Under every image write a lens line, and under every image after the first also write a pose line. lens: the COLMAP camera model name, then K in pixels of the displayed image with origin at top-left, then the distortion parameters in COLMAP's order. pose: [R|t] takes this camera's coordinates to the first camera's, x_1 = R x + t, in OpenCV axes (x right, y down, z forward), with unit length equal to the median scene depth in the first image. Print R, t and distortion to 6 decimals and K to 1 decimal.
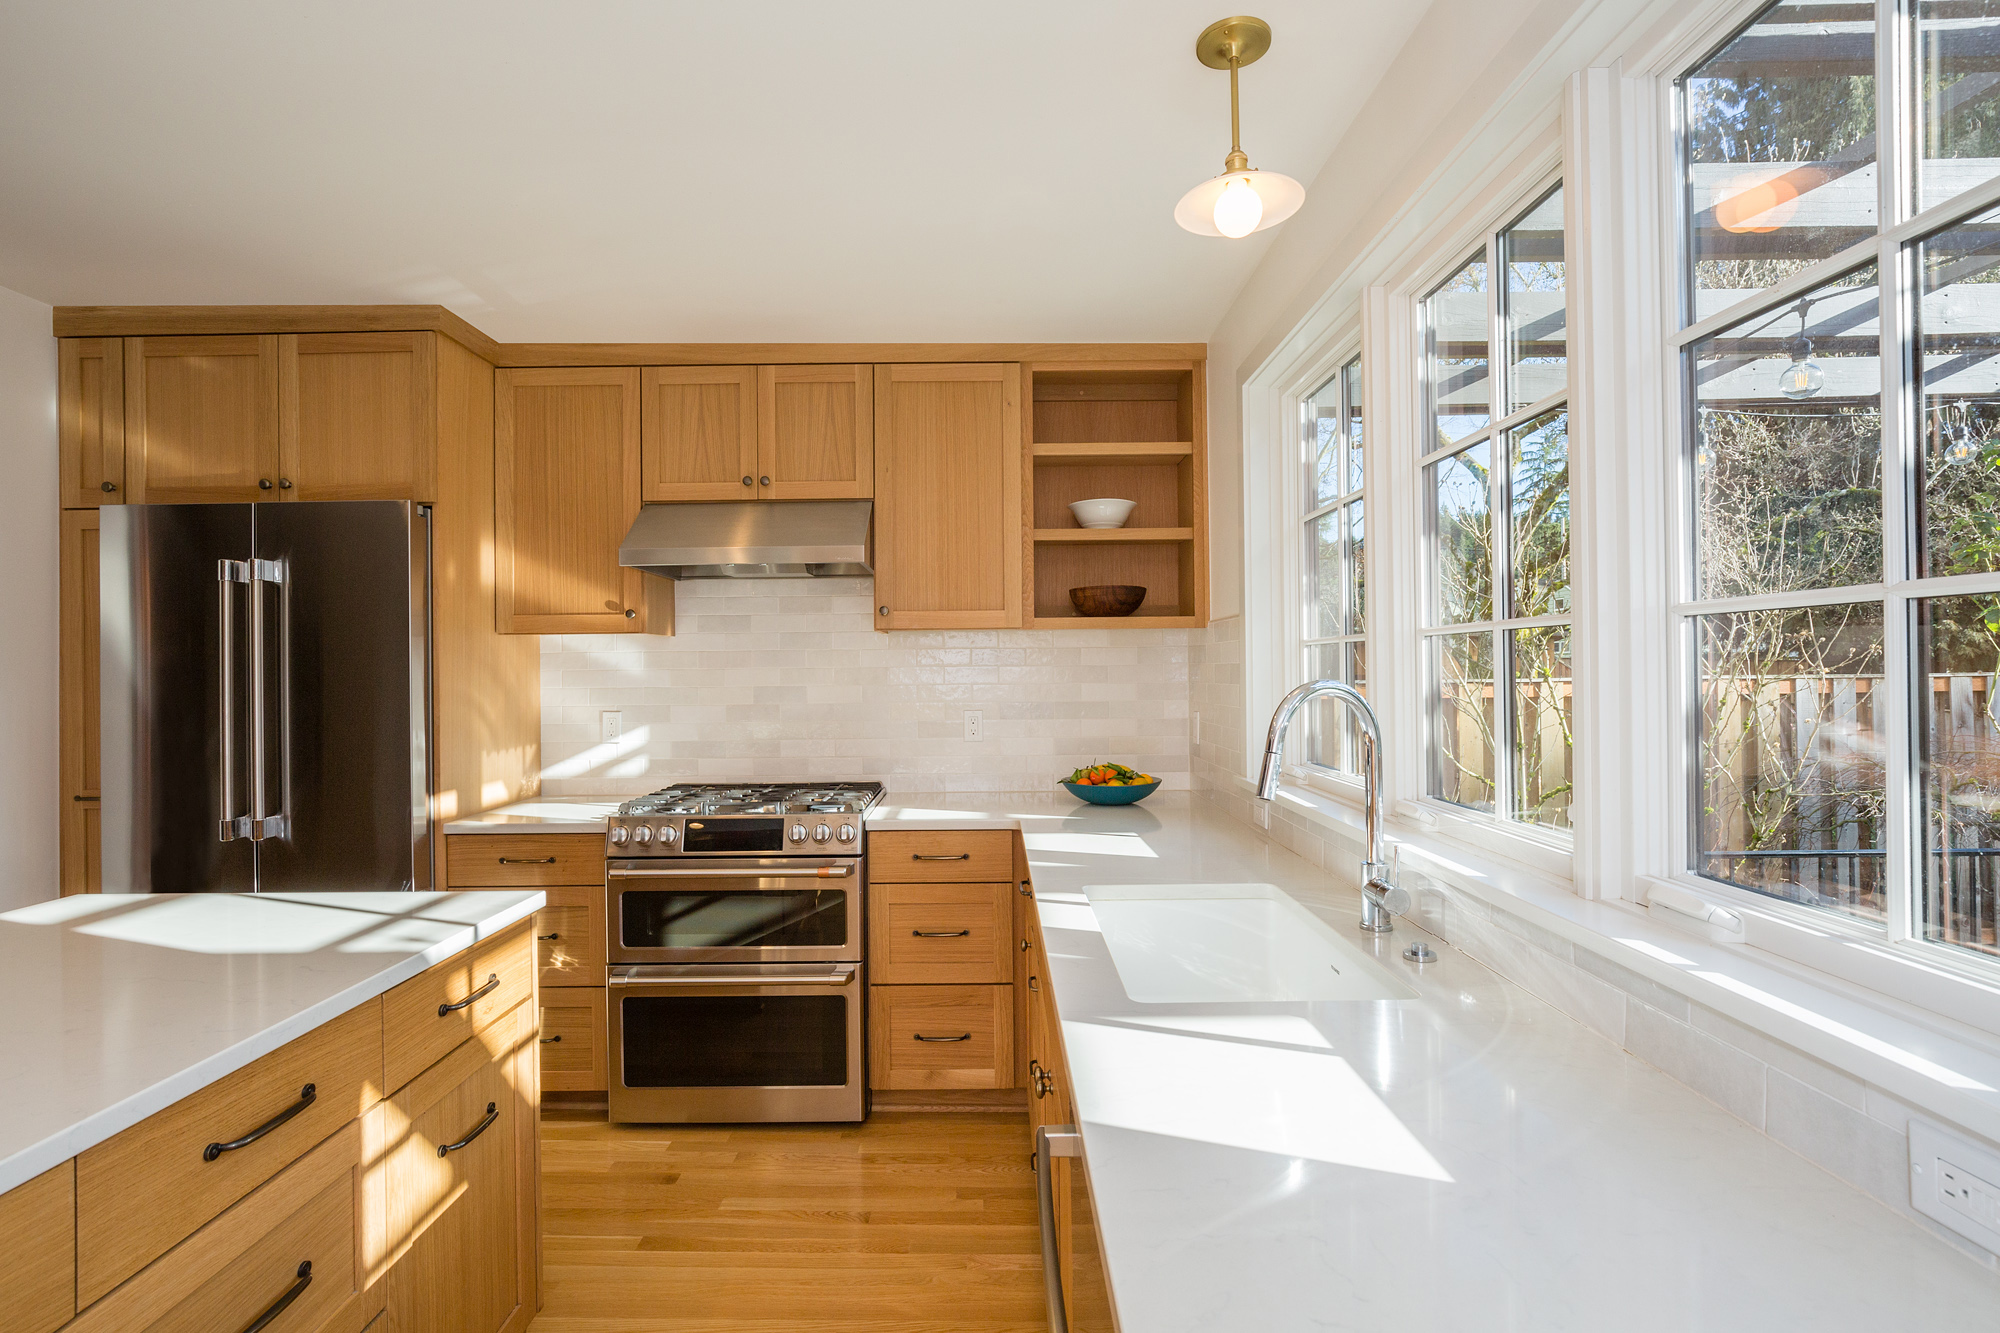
lens RADIAL K [[950.3, 0, 973.3], [0, 950.3, 665.7], [0, 0, 1]] dist [-0.009550, 0.000838]
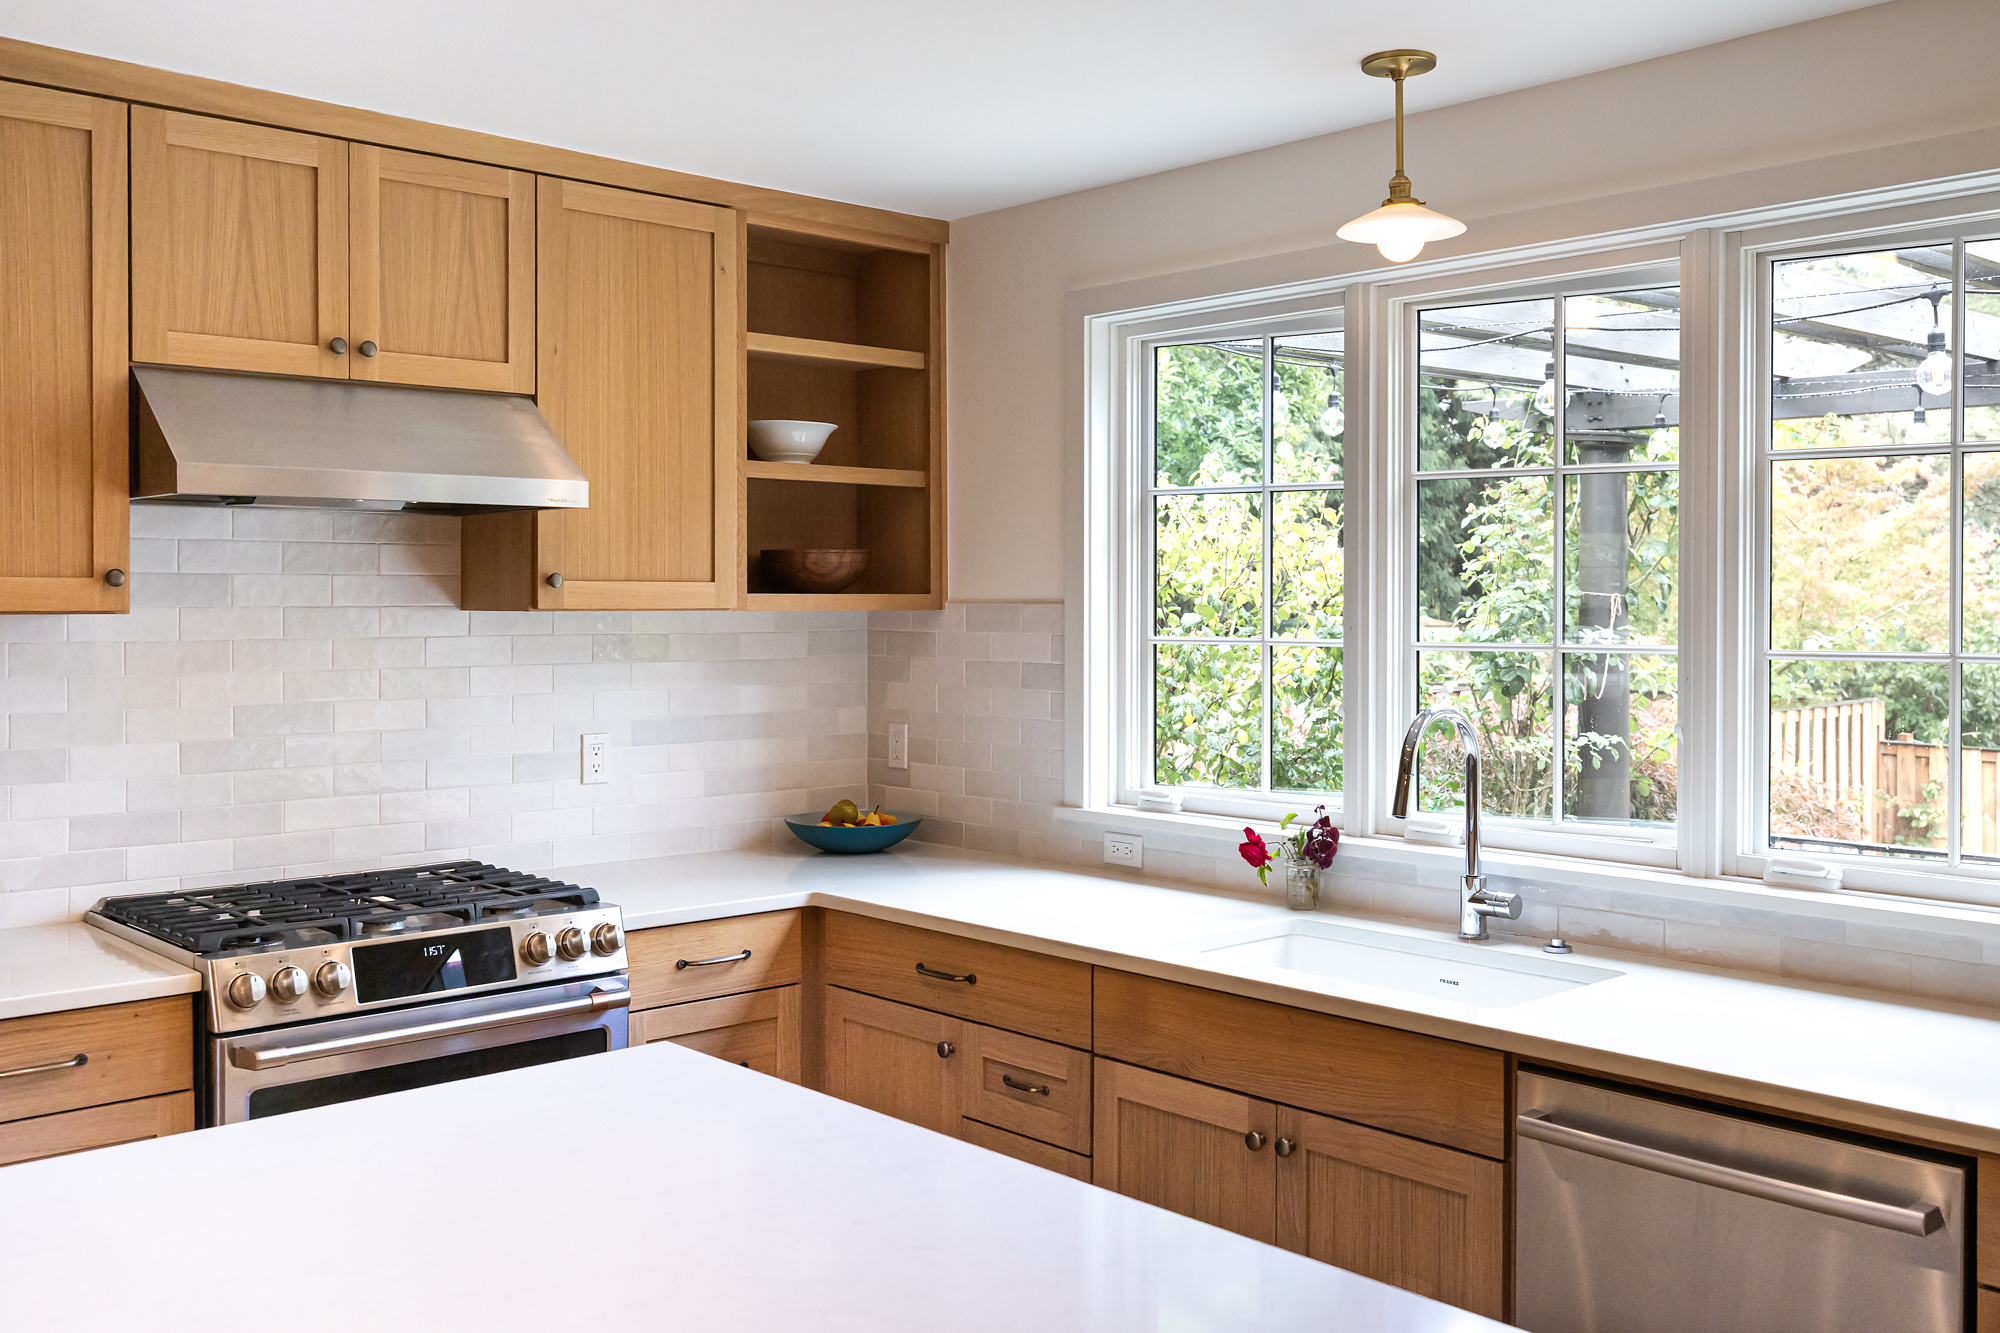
lens RADIAL K [[1838.6, 0, 1003.0], [0, 1838.6, 616.3], [0, 0, 1]] dist [0.008625, 0.008979]
pose [[0.731467, 0.003417, 0.681869, -0.766100], [-0.011306, 0.999911, 0.007118, -0.050555], [-0.681784, -0.012916, 0.731440, -0.080372]]
